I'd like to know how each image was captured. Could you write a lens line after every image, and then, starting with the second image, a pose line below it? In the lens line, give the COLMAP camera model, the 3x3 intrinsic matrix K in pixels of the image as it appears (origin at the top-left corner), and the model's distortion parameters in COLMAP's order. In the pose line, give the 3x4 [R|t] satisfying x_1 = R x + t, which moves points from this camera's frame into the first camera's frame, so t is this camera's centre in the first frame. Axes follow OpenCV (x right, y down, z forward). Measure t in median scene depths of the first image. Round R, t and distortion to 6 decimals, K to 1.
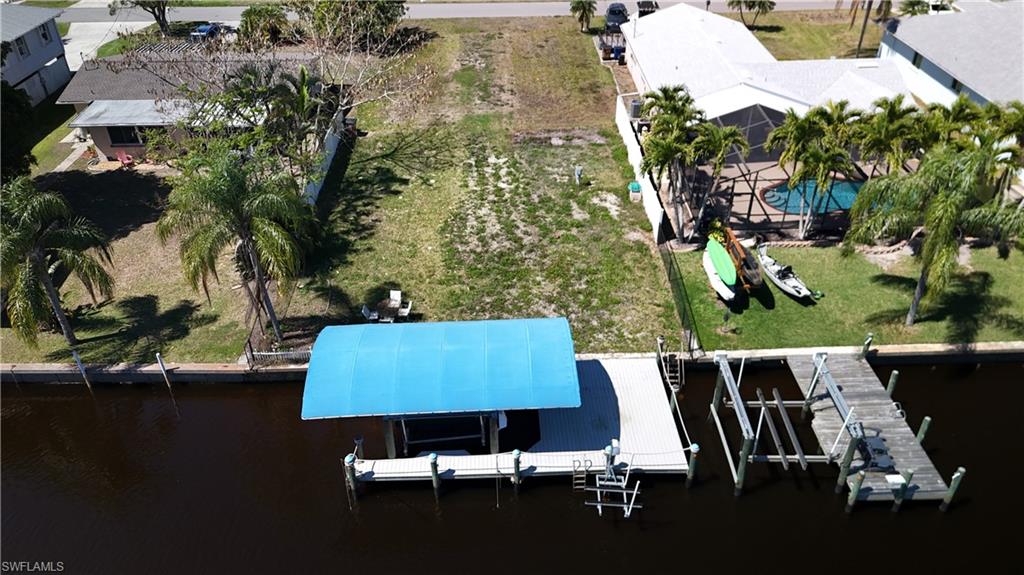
lens RADIAL K [[758.8, 0, 512.0], [0, 758.8, 287.5], [0, 0, 1]] dist [0.078264, -0.086251]
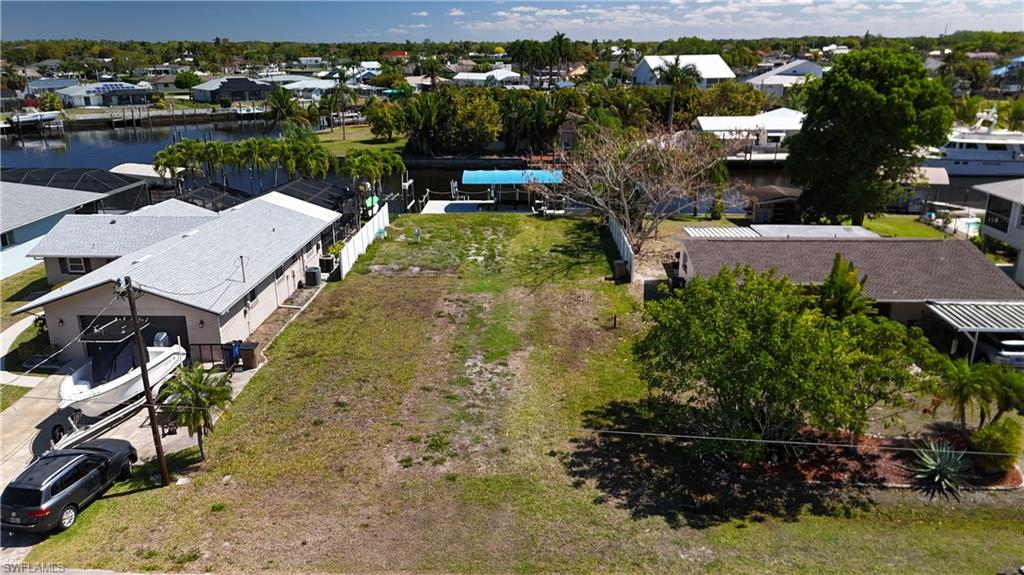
lens RADIAL K [[758.8, 0, 512.0], [0, 758.8, 287.5], [0, 0, 1]] dist [0.078264, -0.086251]
pose [[-0.998579, 0.002684, 0.053229, -0.136480], [0.043540, 0.617076, 0.785698, -1.052526], [-0.030737, 0.786899, -0.616316, 1.770354]]
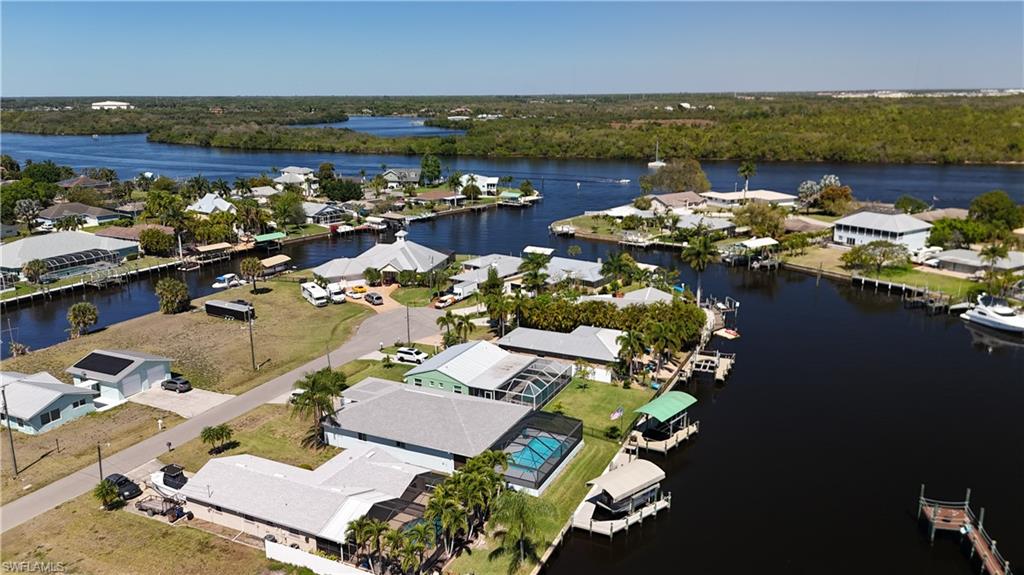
lens RADIAL K [[758.8, 0, 512.0], [0, 758.8, 287.5], [0, 0, 1]] dist [0.078264, -0.086251]
pose [[0.445009, -0.211338, 0.870232, -0.884210], [0.503456, 0.862690, -0.047944, -0.392805], [-0.740608, 0.459459, 0.490304, -0.289975]]
